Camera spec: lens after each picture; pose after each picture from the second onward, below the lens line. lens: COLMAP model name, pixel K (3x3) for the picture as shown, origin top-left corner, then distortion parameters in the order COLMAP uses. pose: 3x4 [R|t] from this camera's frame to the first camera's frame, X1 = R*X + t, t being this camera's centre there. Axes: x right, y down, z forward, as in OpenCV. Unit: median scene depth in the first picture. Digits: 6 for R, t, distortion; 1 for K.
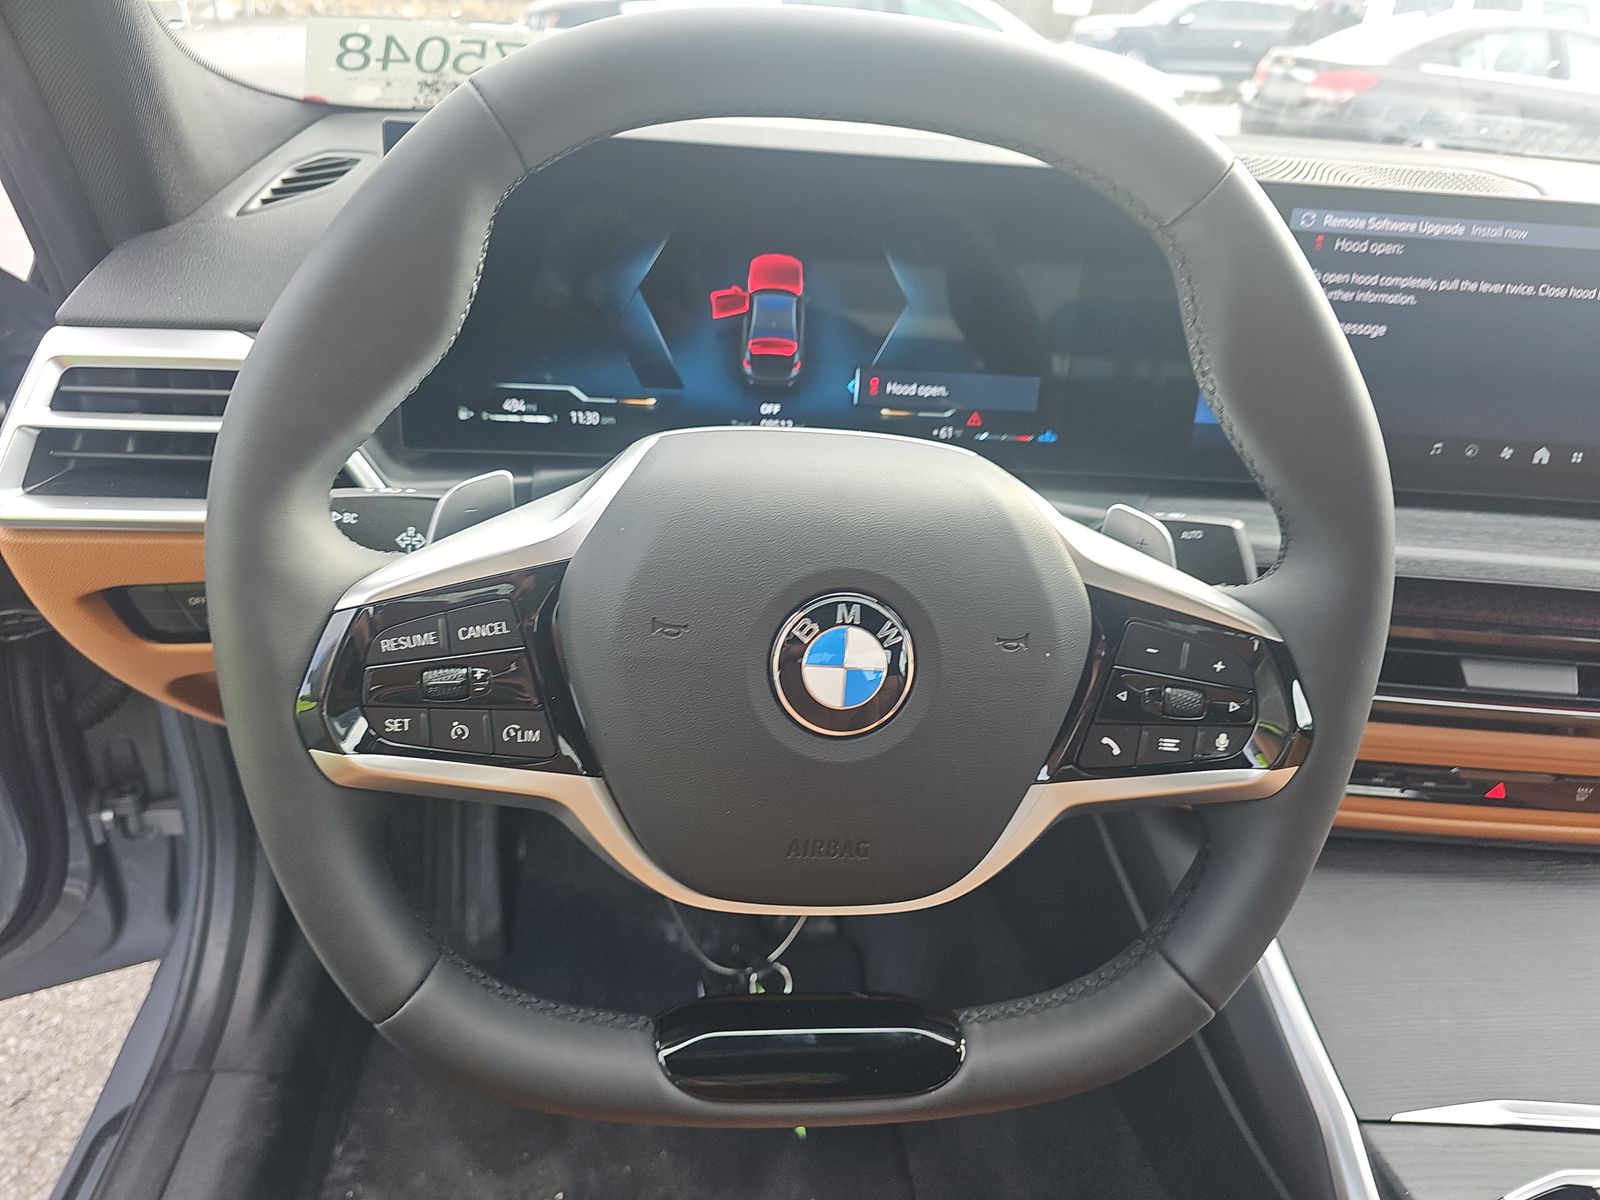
lens RADIAL K [[1048.1, 0, 813.4], [0, 1048.1, 605.4], [0, 0, 1]] dist [0.015748, -0.015663]
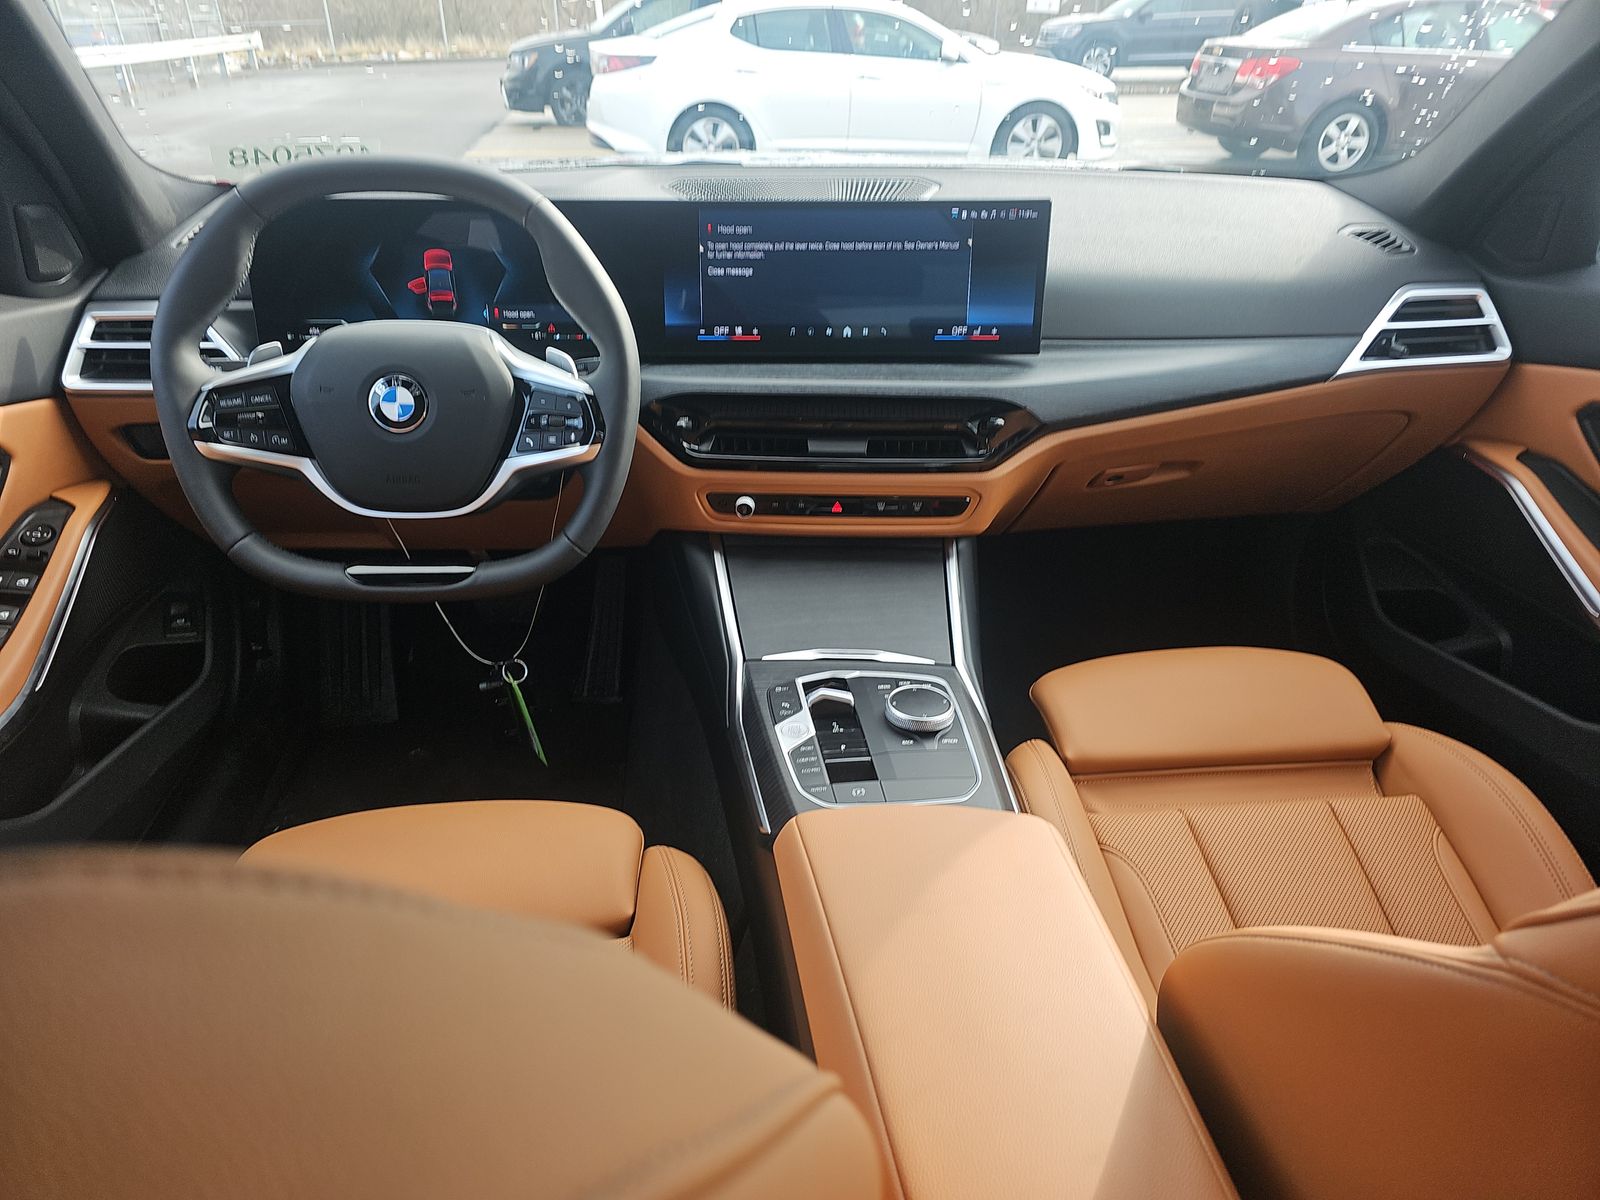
lens RADIAL K [[1048.1, 0, 794.2], [0, 1048.1, 594.8], [0, 0, 1]] dist [0.015748, -0.015663]
pose [[0.998384, -0.048401, -0.029788, 0.671864], [0.047925, 0.998715, -0.016468, 0.392583], [0.030547, 0.015014, 0.999421, -0.984544]]
